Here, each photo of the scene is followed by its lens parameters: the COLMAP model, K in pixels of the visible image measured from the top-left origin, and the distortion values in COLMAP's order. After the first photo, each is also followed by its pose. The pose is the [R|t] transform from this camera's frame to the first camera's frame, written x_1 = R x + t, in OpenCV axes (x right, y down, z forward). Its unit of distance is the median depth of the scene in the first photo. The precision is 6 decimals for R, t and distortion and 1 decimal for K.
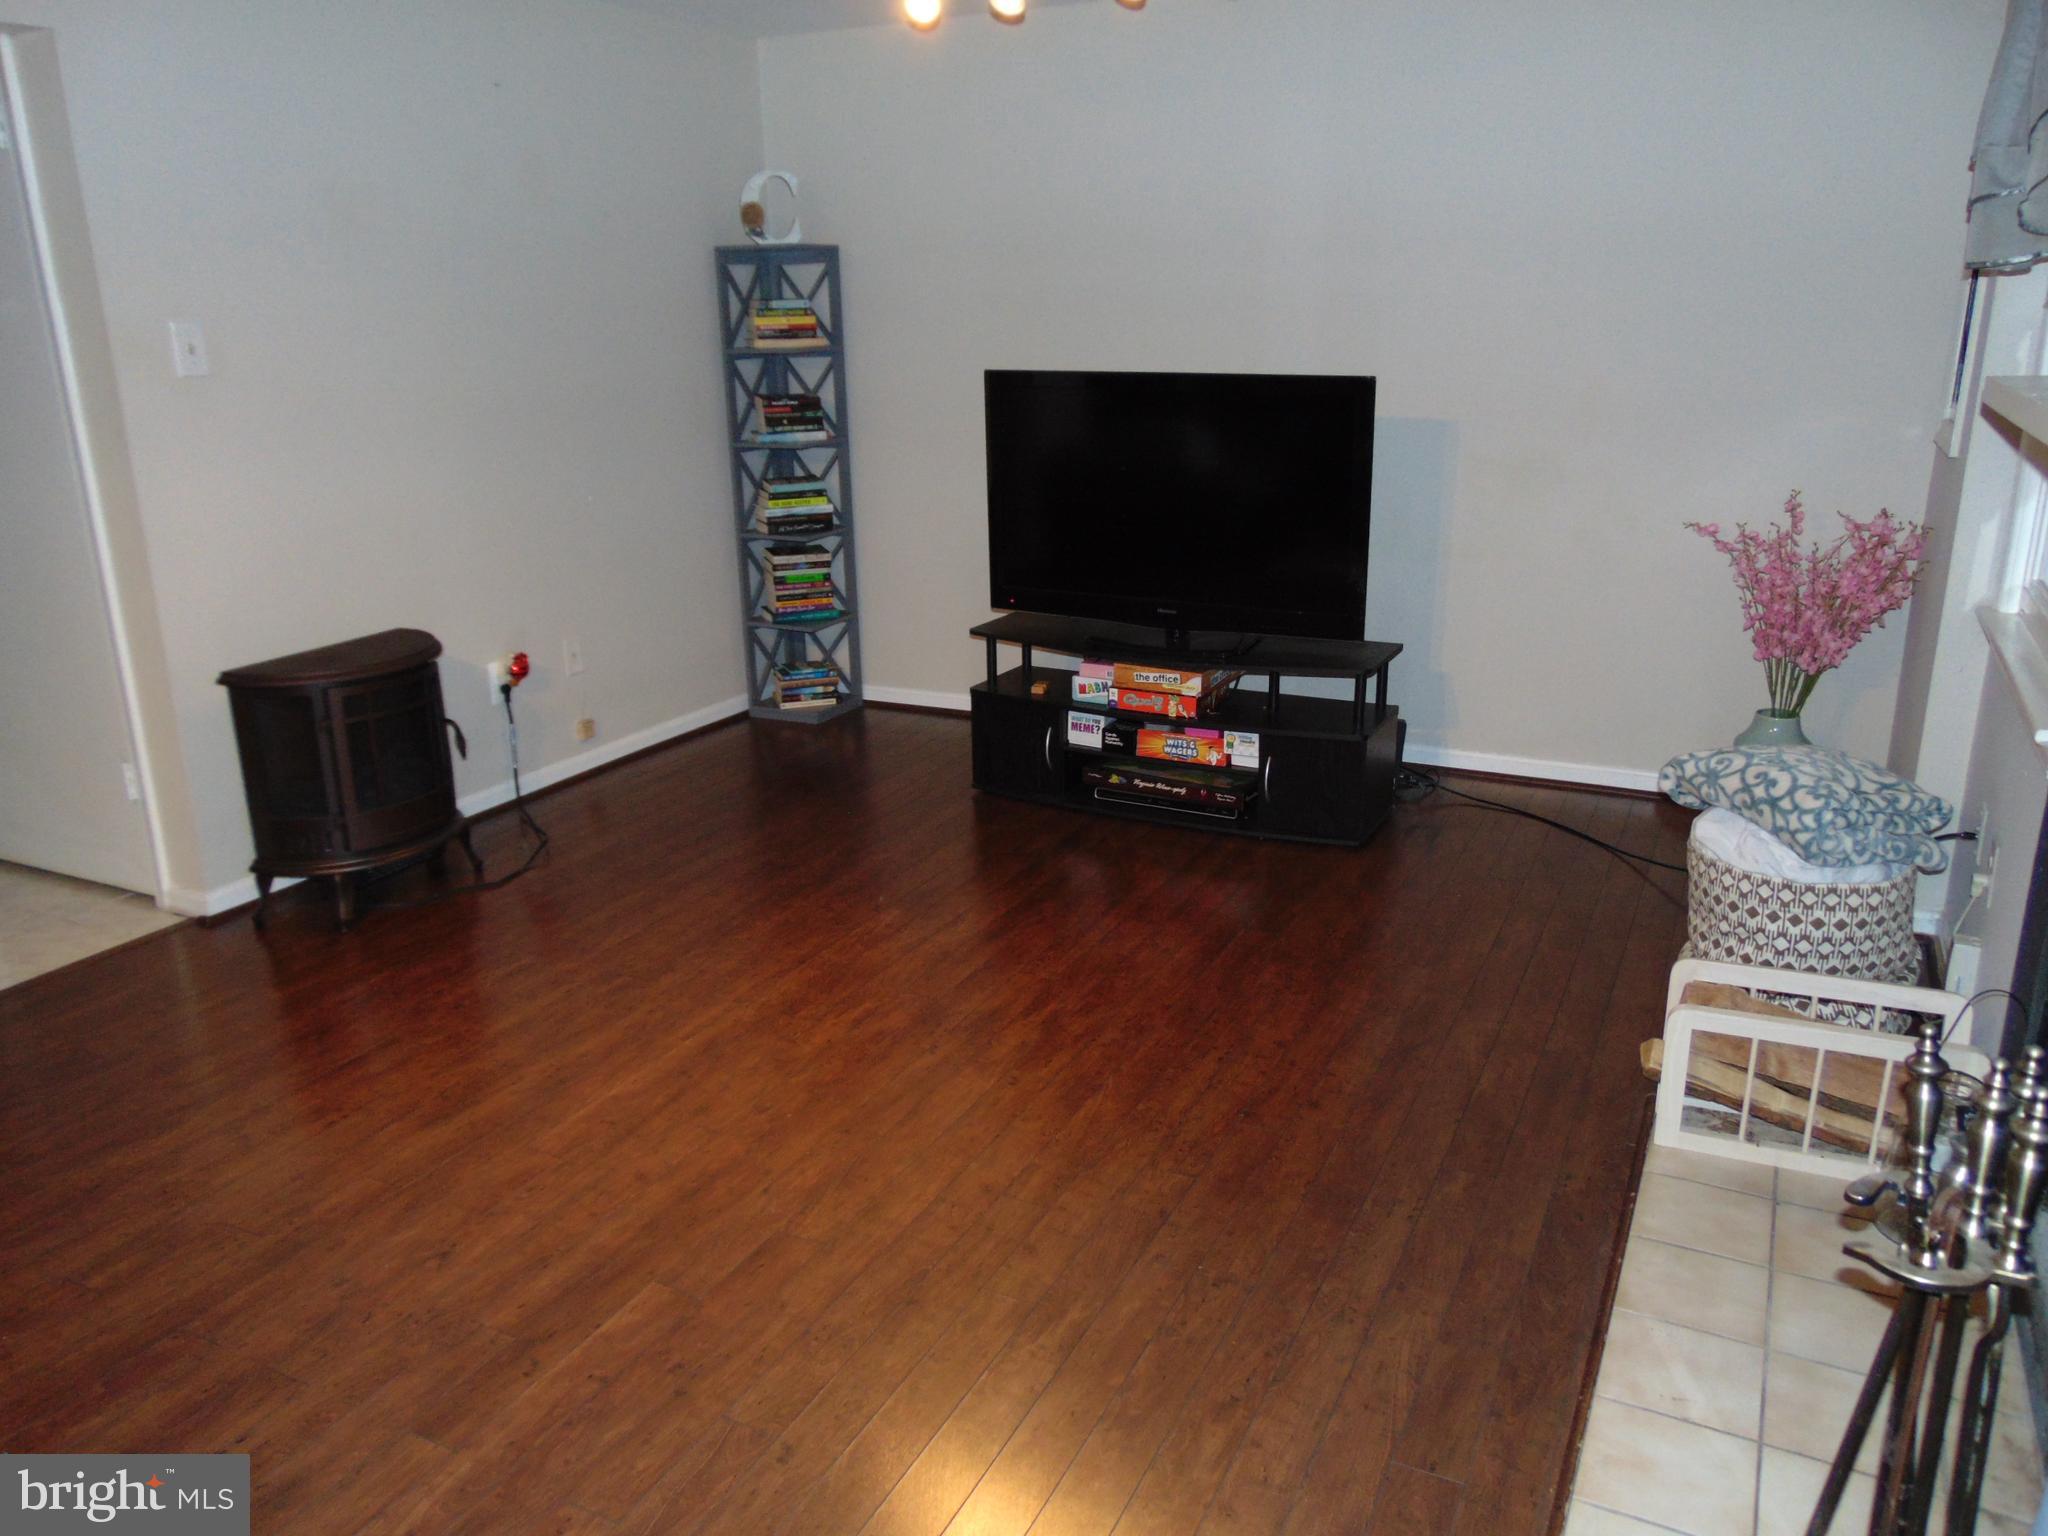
lens RADIAL K [[1518.4, 0, 1024.2], [0, 1518.4, 761.0], [0, 0, 1]] dist [-0.037148, 0.068036]
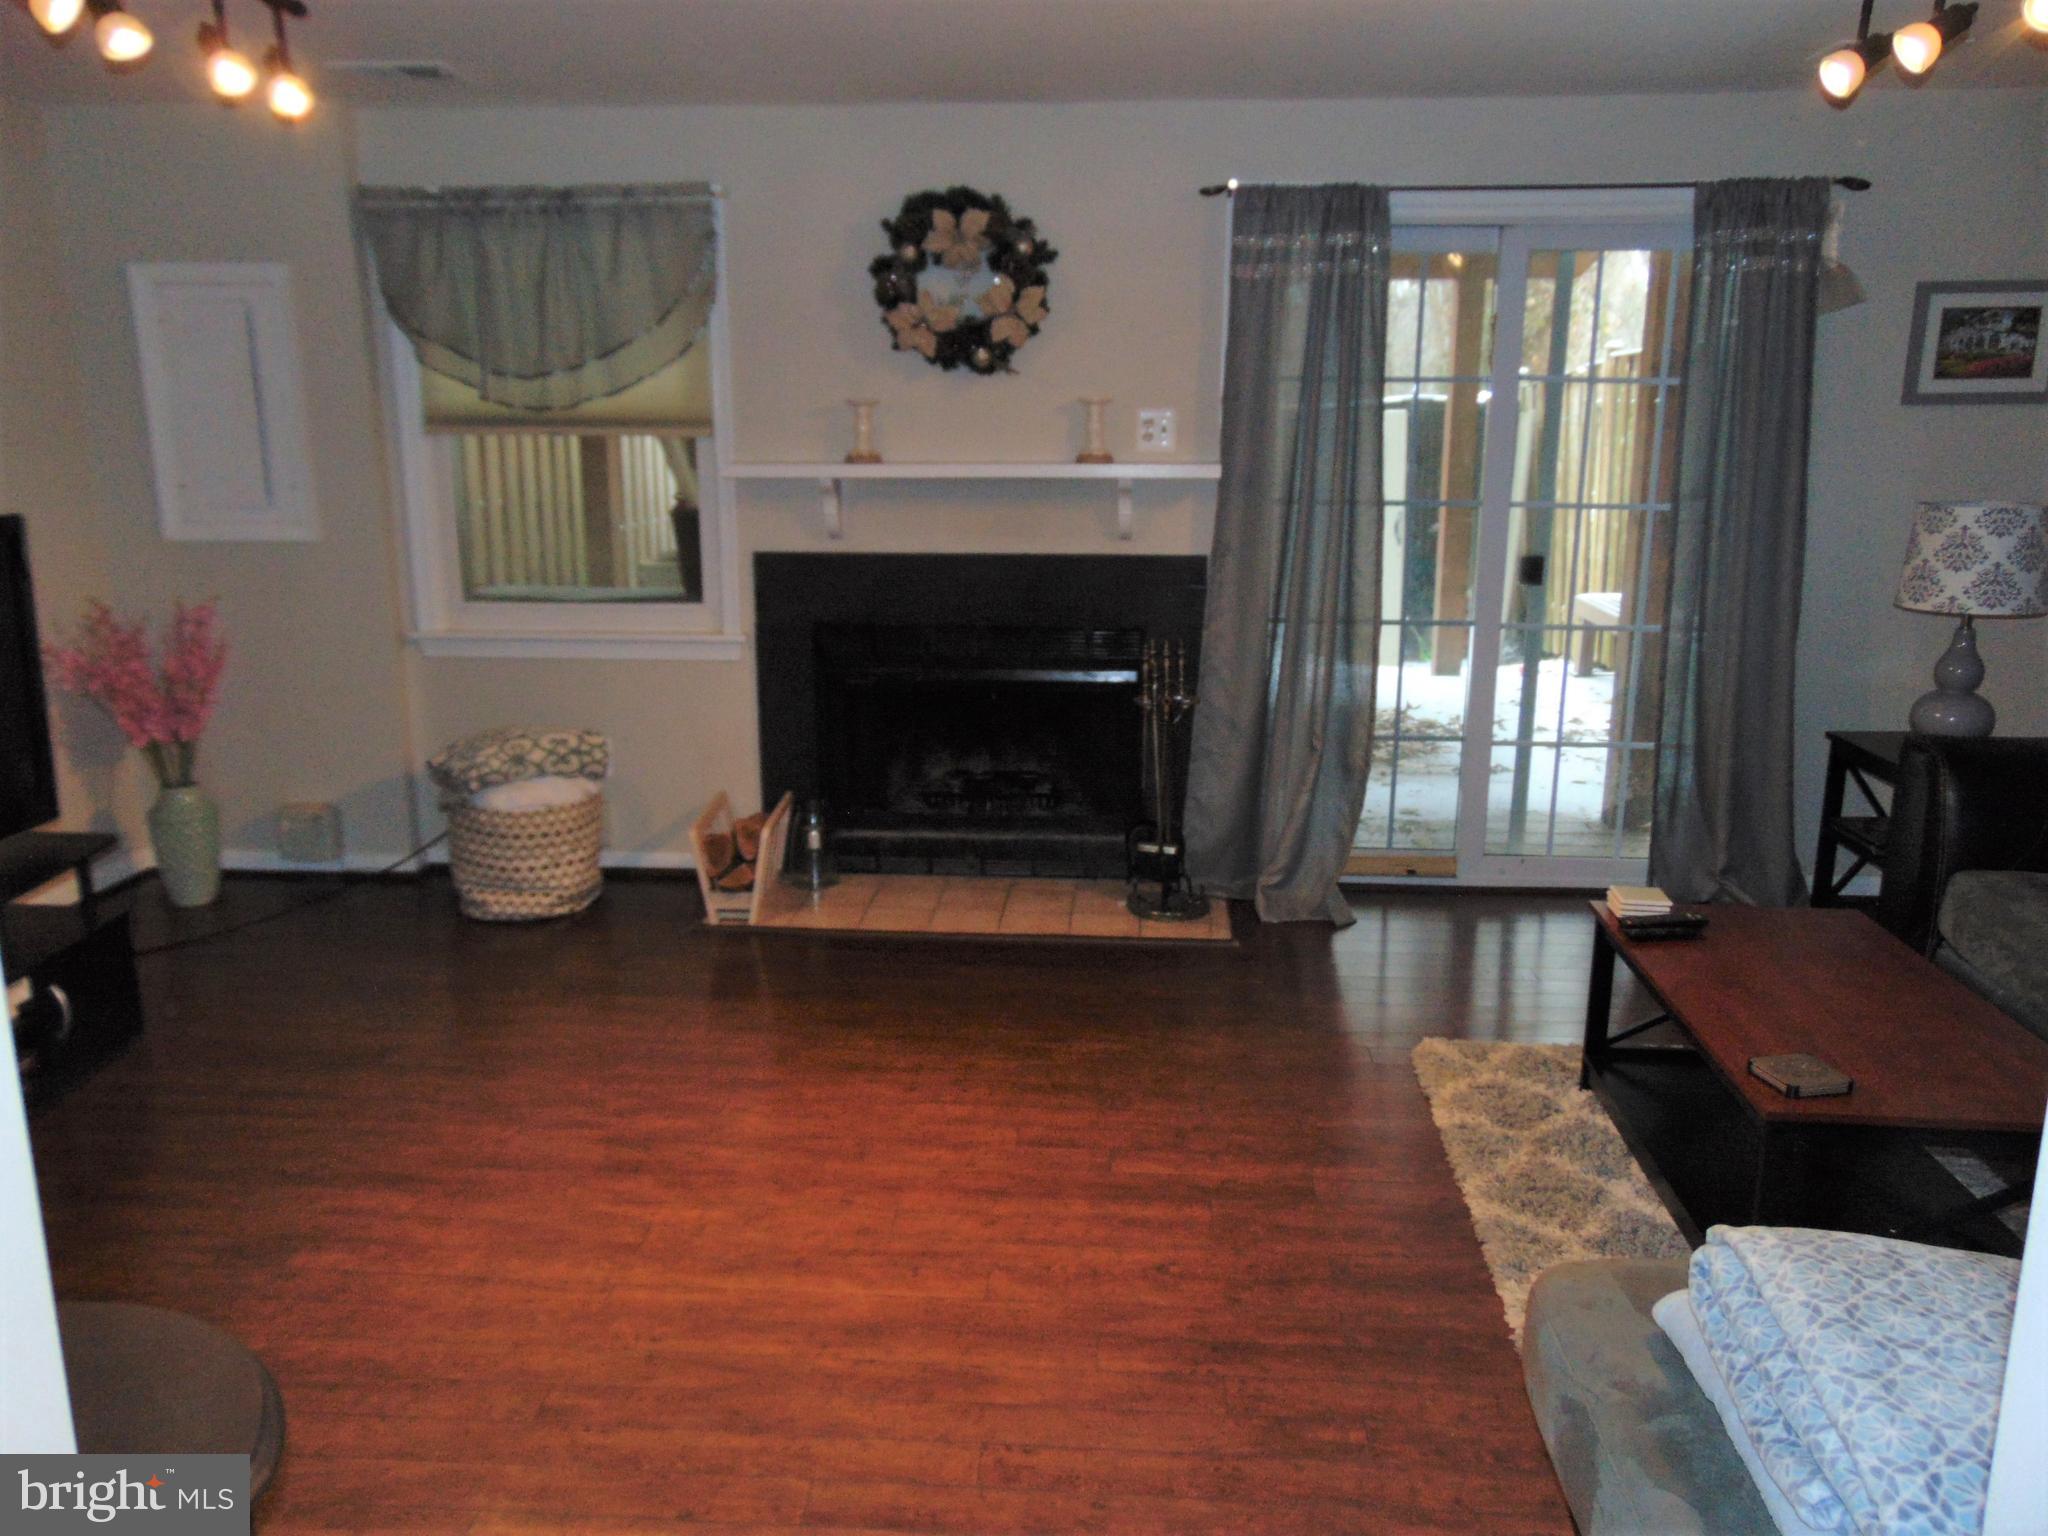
lens RADIAL K [[1518.4, 0, 1024.2], [0, 1518.4, 761.0], [0, 0, 1]] dist [-0.037148, 0.068036]
pose [[-0.385864, -0.199145, 0.900805, -1.052470], [0.269499, 0.909501, 0.316509, -0.324136], [-0.882315, 0.364896, -0.297275, 1.059258]]
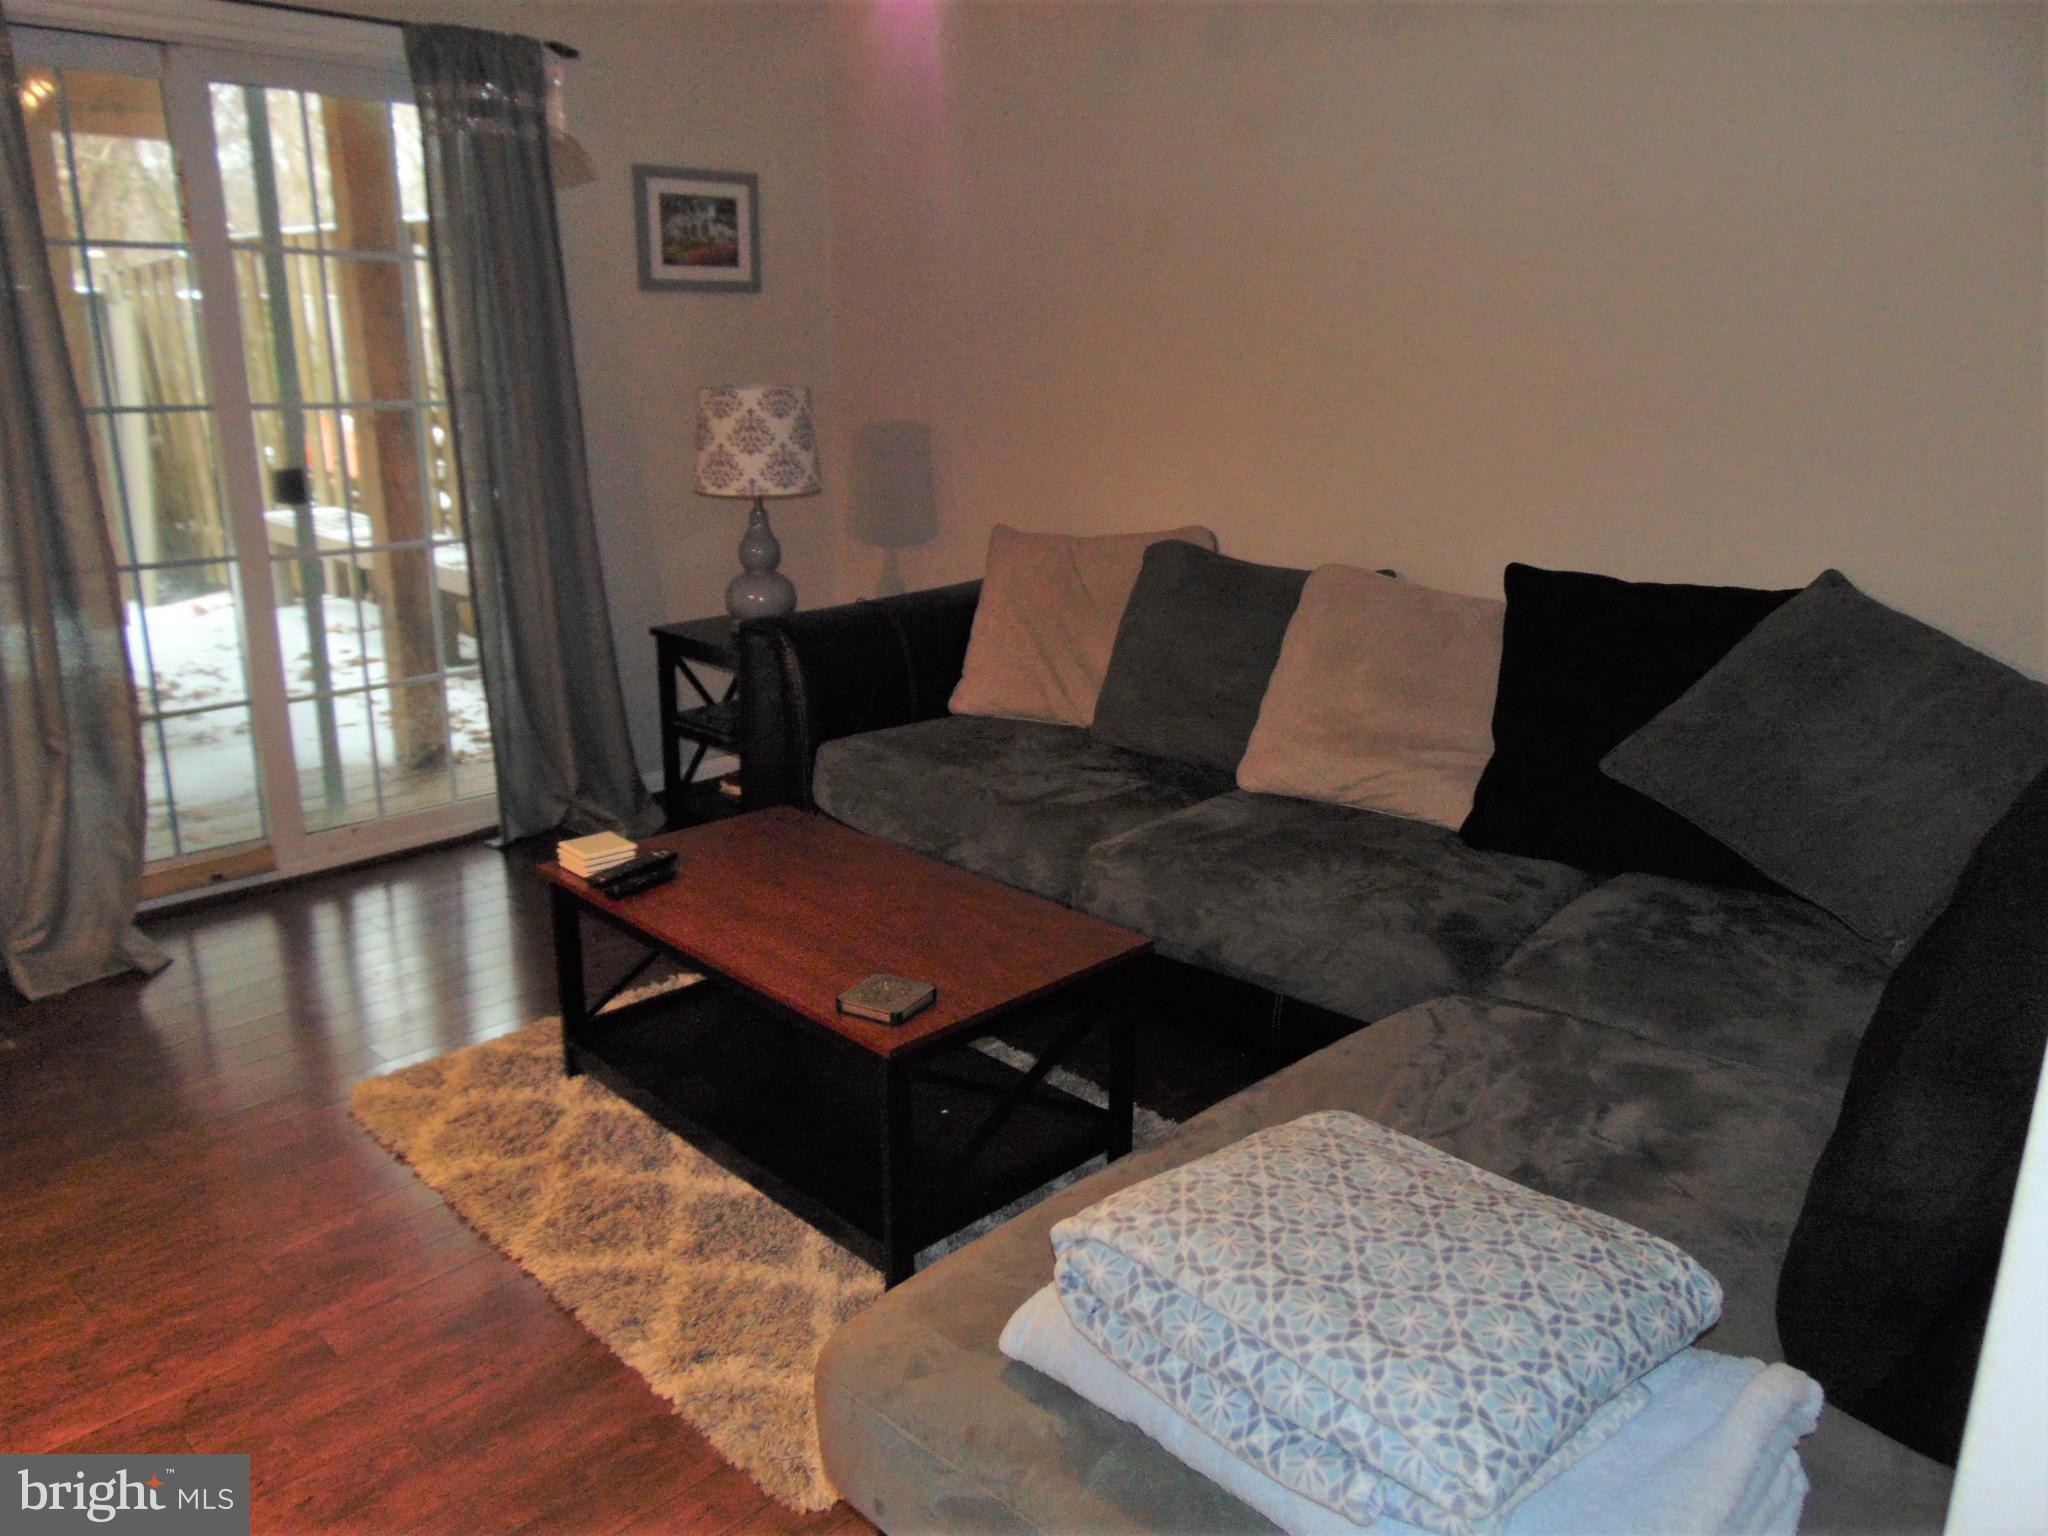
lens RADIAL K [[1518.4, 0, 1024.2], [0, 1518.4, 761.0], [0, 0, 1]] dist [-0.037148, 0.068036]
pose [[-0.955152, -0.081948, 0.284551, -0.795057], [0.084951, 0.844720, 0.528423, -0.298362], [-0.283669, 0.528897, -0.799875, 1.038523]]
